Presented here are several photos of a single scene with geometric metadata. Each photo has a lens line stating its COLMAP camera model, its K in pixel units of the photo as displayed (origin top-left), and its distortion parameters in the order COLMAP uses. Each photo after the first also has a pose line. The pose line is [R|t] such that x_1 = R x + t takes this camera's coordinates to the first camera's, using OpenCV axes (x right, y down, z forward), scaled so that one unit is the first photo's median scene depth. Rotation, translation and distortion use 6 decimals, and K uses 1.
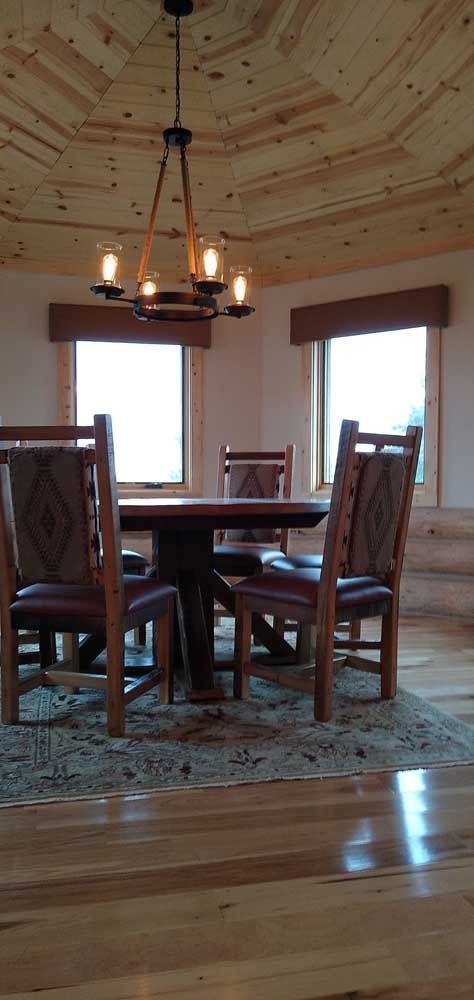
lens RADIAL K [[777.8, 0, 239.0], [0, 777.8, 500.8], [0, 0, 1]] dist [0.052265, -0.023938]
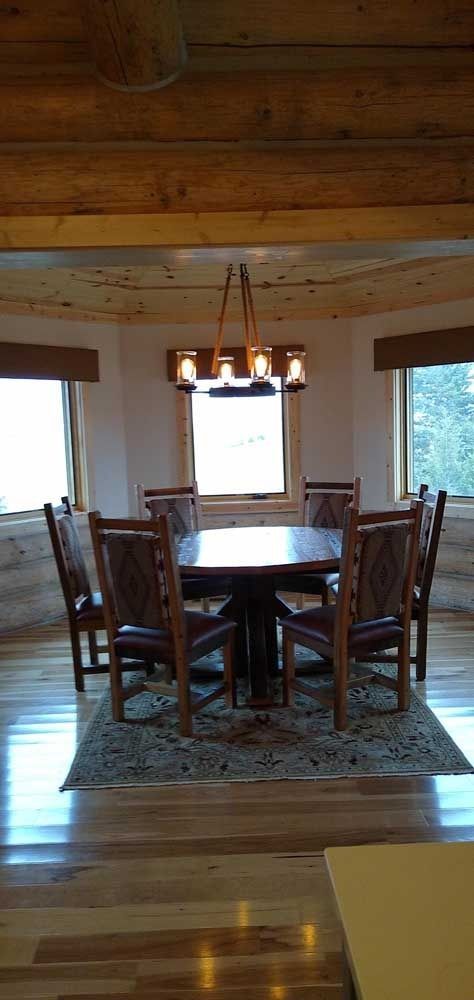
lens RADIAL K [[777.8, 0, 236.7], [0, 777.8, 499.4], [0, 0, 1]] dist [0.052265, -0.023938]
pose [[0.975301, -0.014541, -0.220402, 0.234263], [0.032126, 0.996559, 0.076410, -0.215856], [0.218532, -0.081604, 0.972412, -0.299601]]
